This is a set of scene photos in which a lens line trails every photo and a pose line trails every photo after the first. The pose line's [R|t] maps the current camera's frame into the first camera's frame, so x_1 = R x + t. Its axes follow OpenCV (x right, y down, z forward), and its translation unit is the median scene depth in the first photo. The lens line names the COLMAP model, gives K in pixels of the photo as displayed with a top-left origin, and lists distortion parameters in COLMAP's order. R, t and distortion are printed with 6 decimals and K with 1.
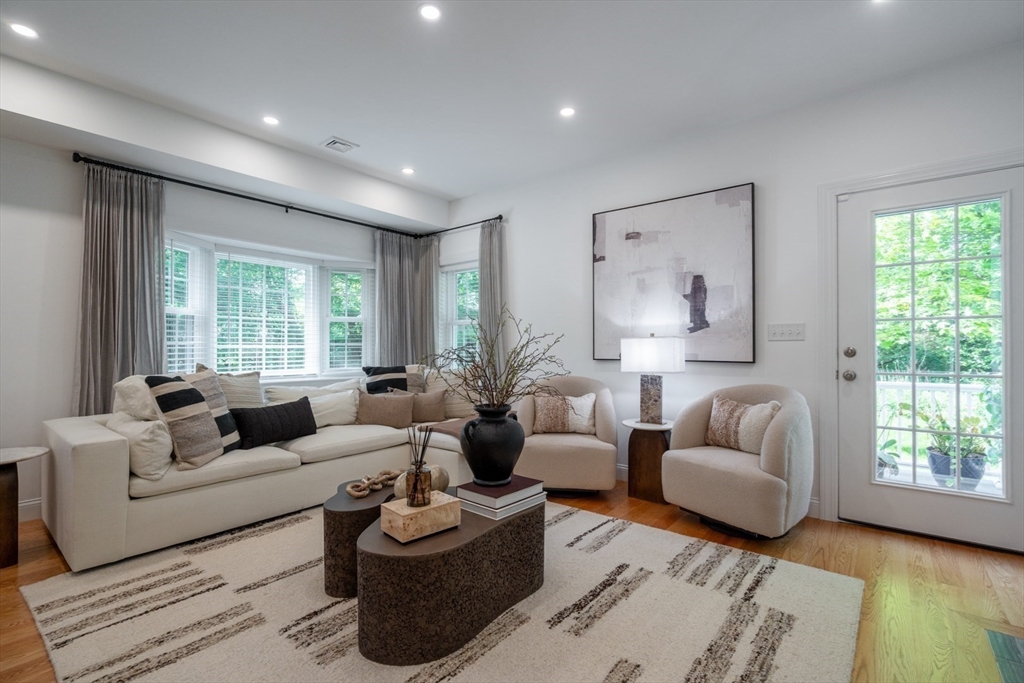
lens RADIAL K [[467.0, 0, 510.5], [0, 467.0, 343.5], [0, 0, 1]] dist [-0.002180, -0.000020]
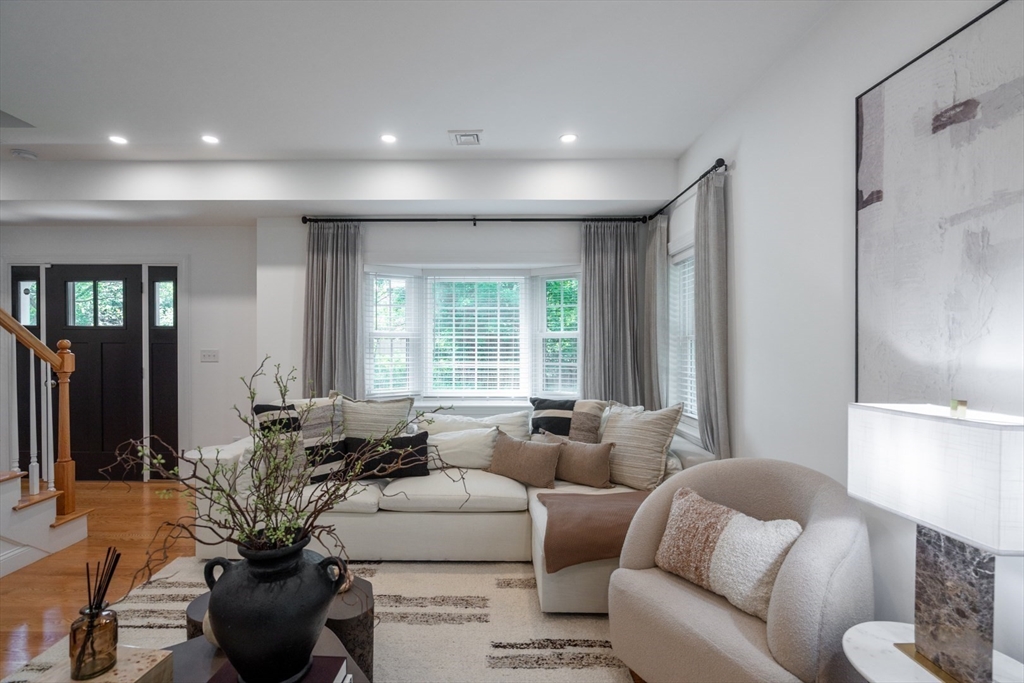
lens RADIAL K [[470.8, 0, 488.0], [0, 470.8, 343.4], [0, 0, 1]] dist [-0.004535, 0.000705]
pose [[0.622512, 0.004132, -0.782599, 0.350621], [0.003253, 0.999964, 0.007867, -0.063767], [0.782603, -0.007443, 0.622476, 0.534901]]
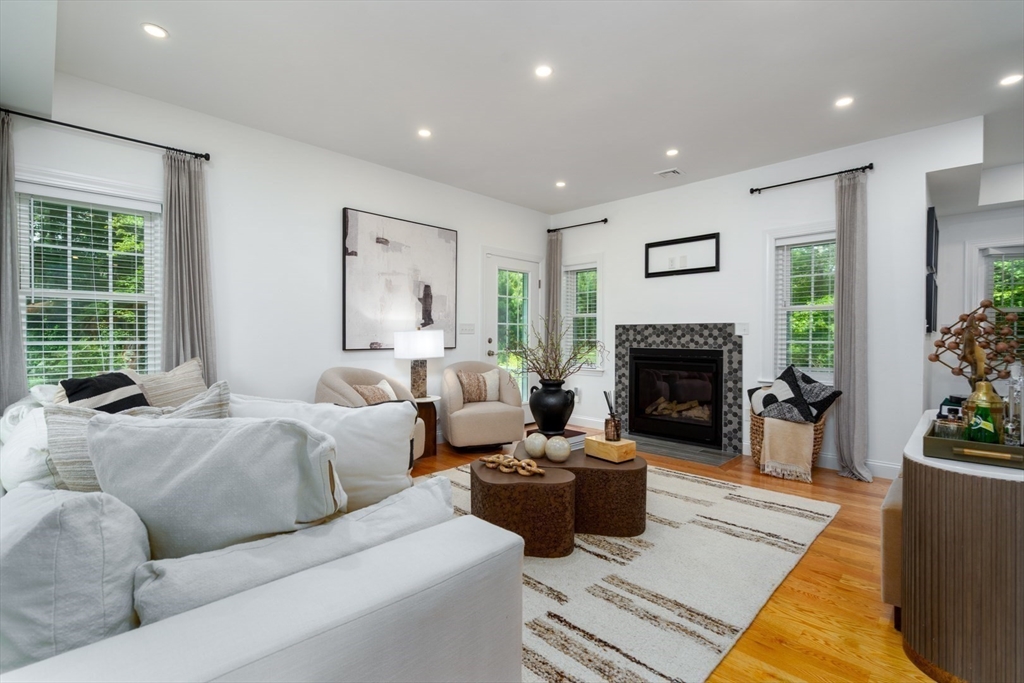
lens RADIAL K [[467.0, 0, 510.5], [0, 467.0, 343.5], [0, 0, 1]] dist [-0.002180, -0.000020]
pose [[0.097824, -0.016756, 0.995063, -0.926155], [-0.008510, 0.999808, 0.017672, -0.002128], [-0.995167, -0.010196, 0.097662, 0.621138]]
